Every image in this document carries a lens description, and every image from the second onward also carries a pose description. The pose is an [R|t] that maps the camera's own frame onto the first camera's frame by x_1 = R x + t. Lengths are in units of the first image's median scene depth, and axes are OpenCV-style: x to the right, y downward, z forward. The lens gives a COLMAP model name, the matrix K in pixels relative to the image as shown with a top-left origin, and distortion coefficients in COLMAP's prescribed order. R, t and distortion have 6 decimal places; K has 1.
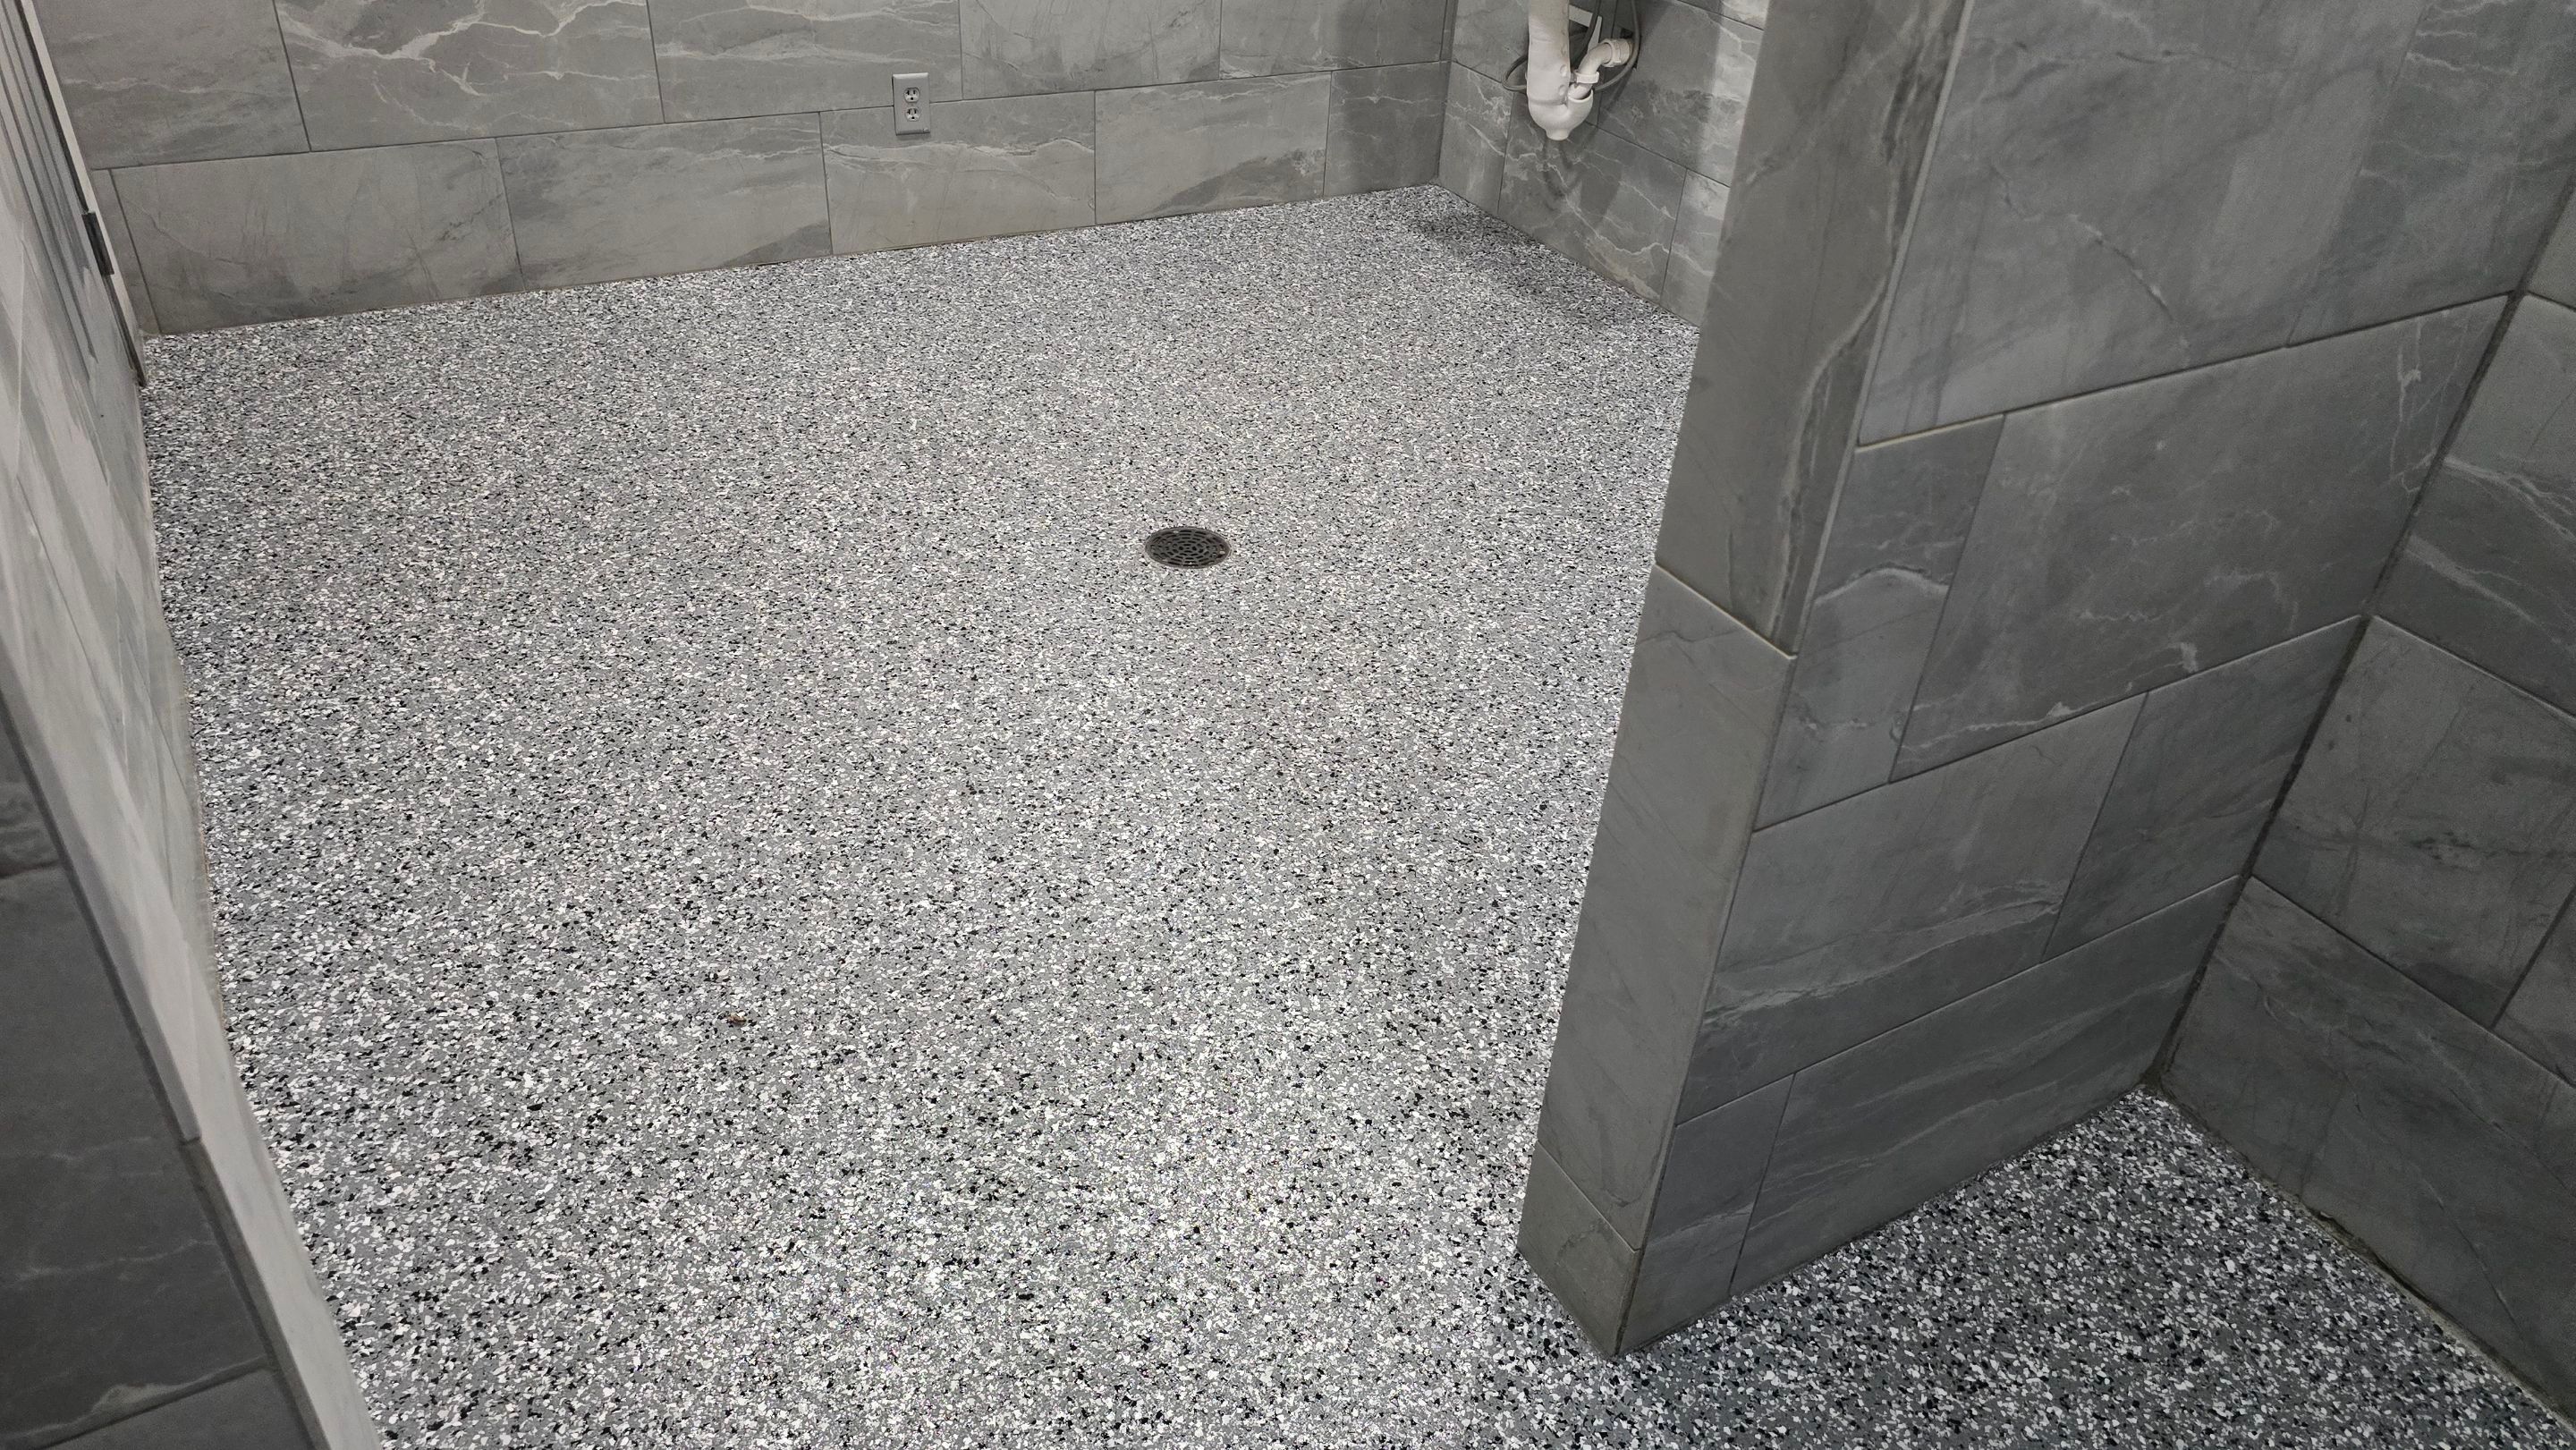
lens RADIAL K [[1730.6, 0, 1304.9], [0, 1730.6, 692.5], [0, 0, 1]] dist [0.057036, -0.052721]
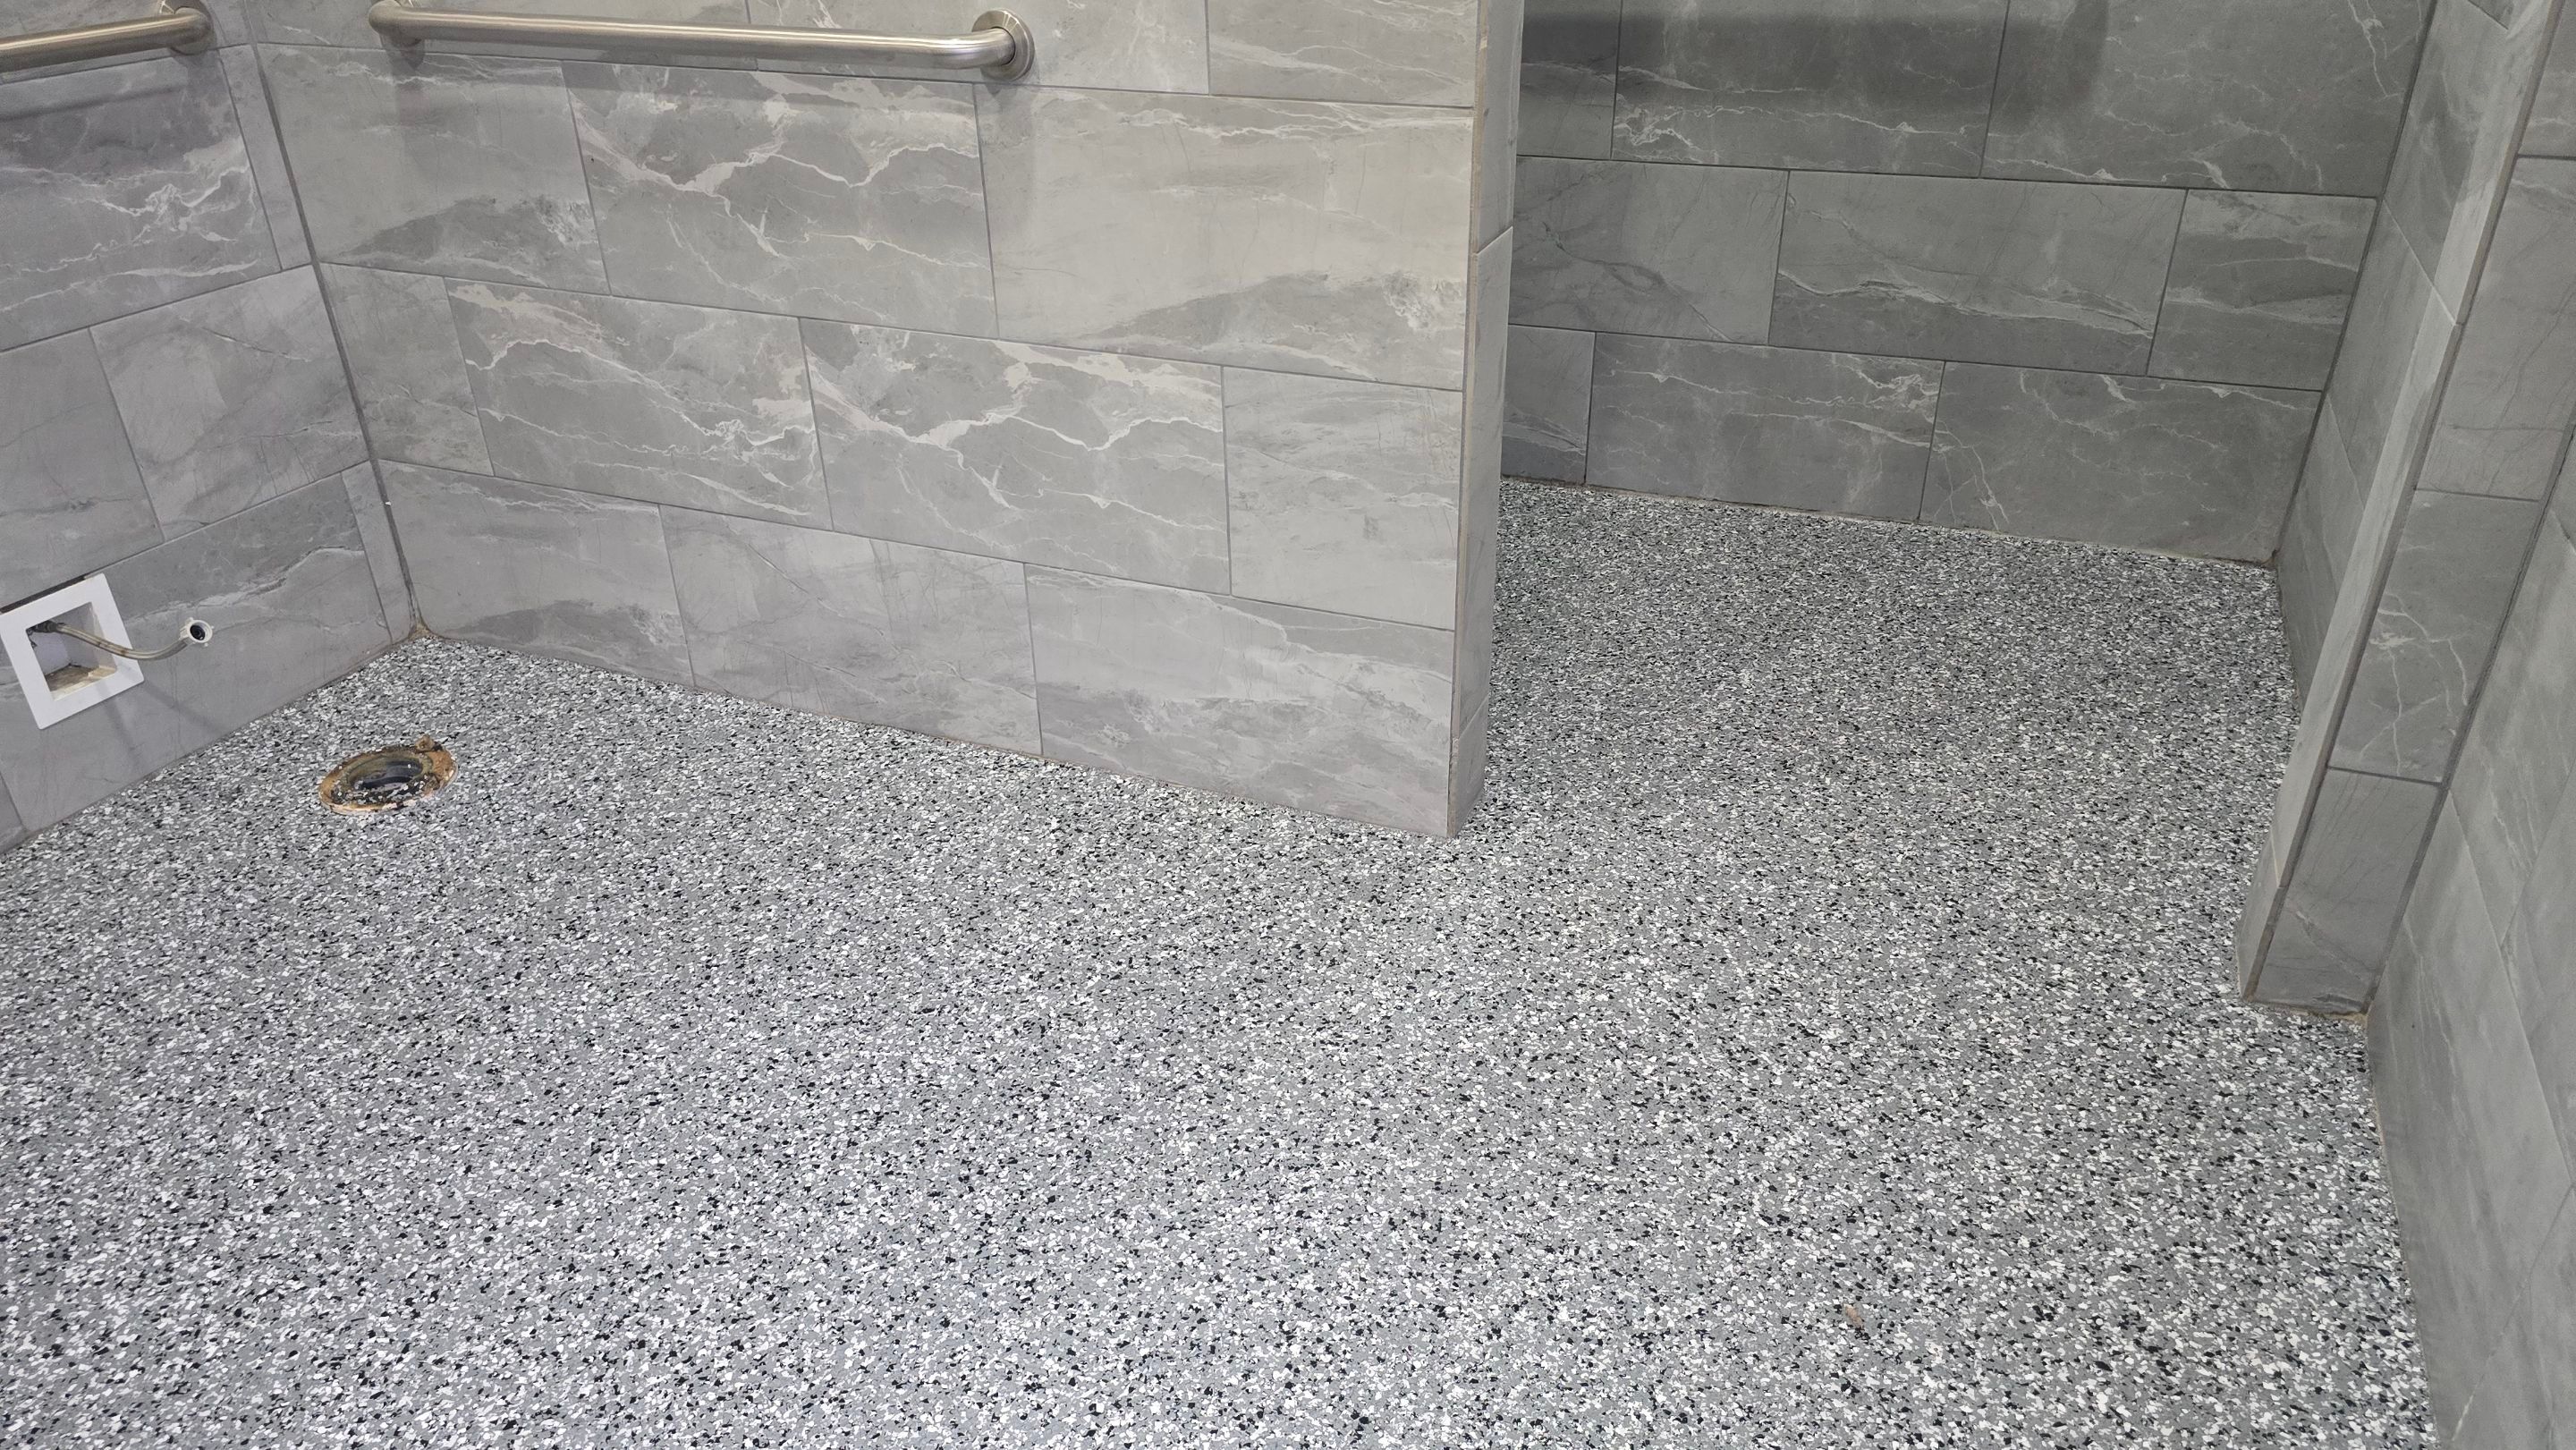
lens RADIAL K [[1730.6, 0, 1304.9], [0, 1730.6, 692.5], [0, 0, 1]] dist [0.057036, -0.052721]
pose [[-0.605715, -0.426052, 0.672003, -0.649293], [0.426058, 0.539615, 0.726148, -0.752717], [-0.671999, 0.726151, -0.145330, 1.162286]]
